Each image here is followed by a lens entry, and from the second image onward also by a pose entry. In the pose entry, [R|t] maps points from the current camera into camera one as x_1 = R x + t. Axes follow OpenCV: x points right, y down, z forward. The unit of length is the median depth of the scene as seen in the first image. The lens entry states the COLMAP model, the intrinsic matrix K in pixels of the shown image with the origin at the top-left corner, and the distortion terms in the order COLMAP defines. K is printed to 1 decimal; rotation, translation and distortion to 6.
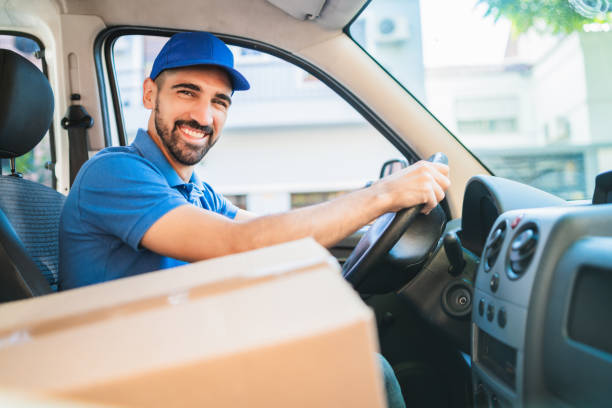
lens RADIAL K [[612.6, 0, 306.0], [0, 612.6, 204.0], [0, 0, 1]] dist [0.000084, -0.016368]
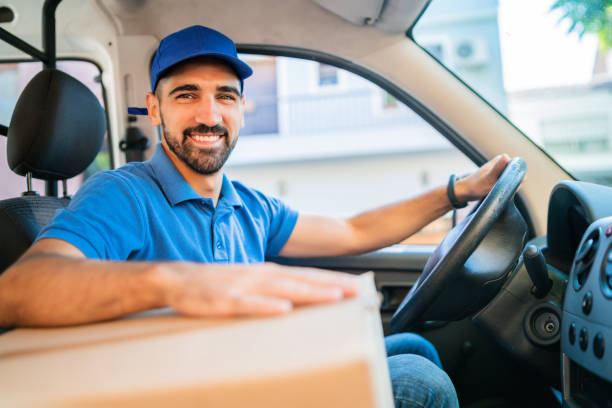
lens RADIAL K [[612.6, 0, 306.0], [0, 612.6, 204.0], [0, 0, 1]] dist [0.000084, -0.016368]
pose [[0.991008, -0.025139, -0.131422, 0.035049], [0.018541, 0.998517, -0.051186, 0.023813], [0.132514, 0.048289, 0.990004, 0.101420]]
